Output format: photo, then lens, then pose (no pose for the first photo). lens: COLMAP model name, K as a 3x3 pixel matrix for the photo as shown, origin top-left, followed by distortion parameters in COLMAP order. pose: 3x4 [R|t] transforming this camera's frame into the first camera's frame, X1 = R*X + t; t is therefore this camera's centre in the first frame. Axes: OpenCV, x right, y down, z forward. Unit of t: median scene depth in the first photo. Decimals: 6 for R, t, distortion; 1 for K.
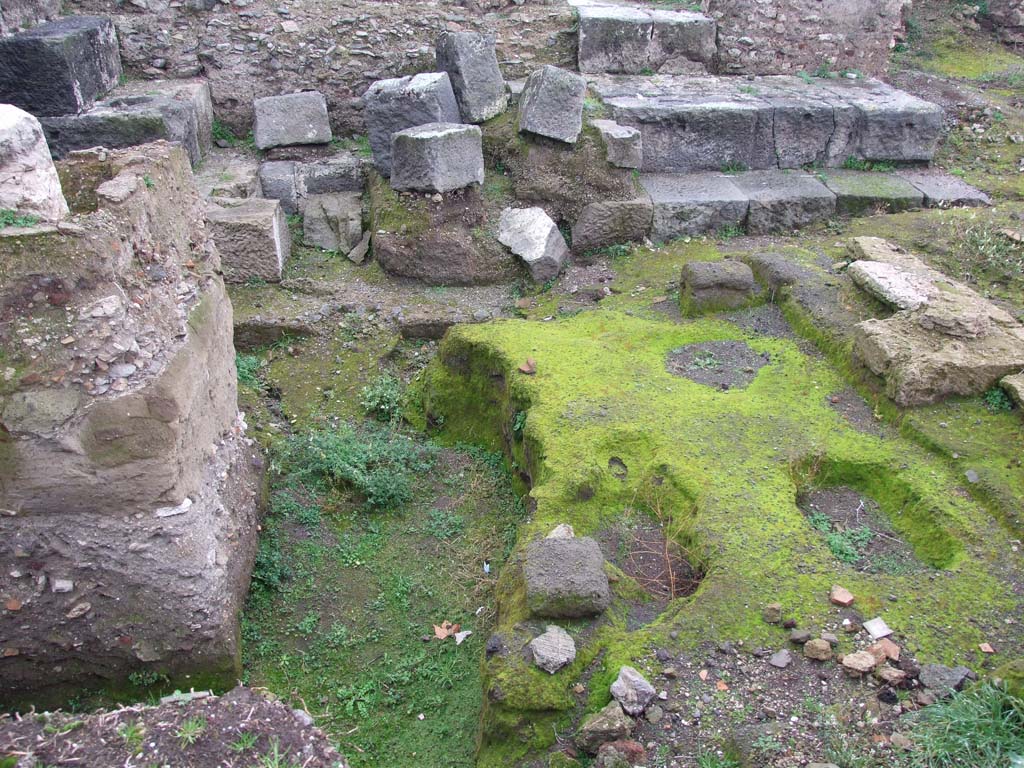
lens RADIAL K [[848.6, 0, 512.4], [0, 848.6, 385.2], [0, 0, 1]] dist [-0.088210, 0.076849]
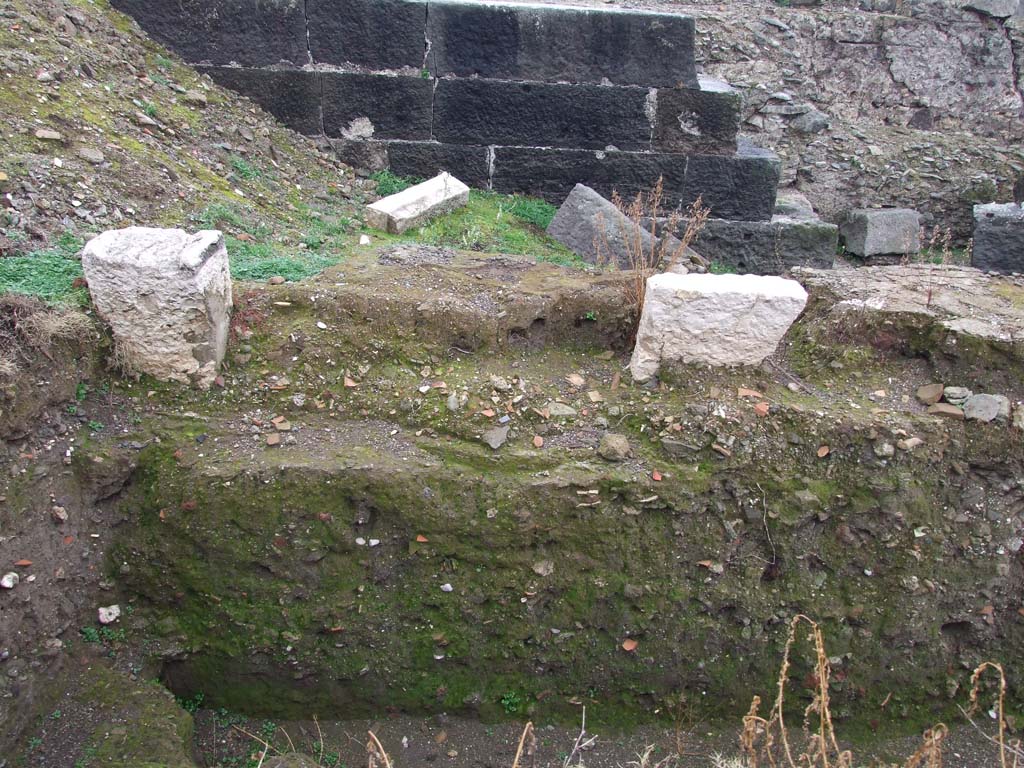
lens RADIAL K [[848.6, 0, 510.7], [0, 848.6, 384.7], [0, 0, 1]] dist [-0.088210, 0.076849]
pose [[0.992979, 0.069485, -0.095732, -0.629071], [-0.077805, 0.993243, -0.086108, 0.024683], [0.089102, 0.092951, 0.991676, -0.143231]]
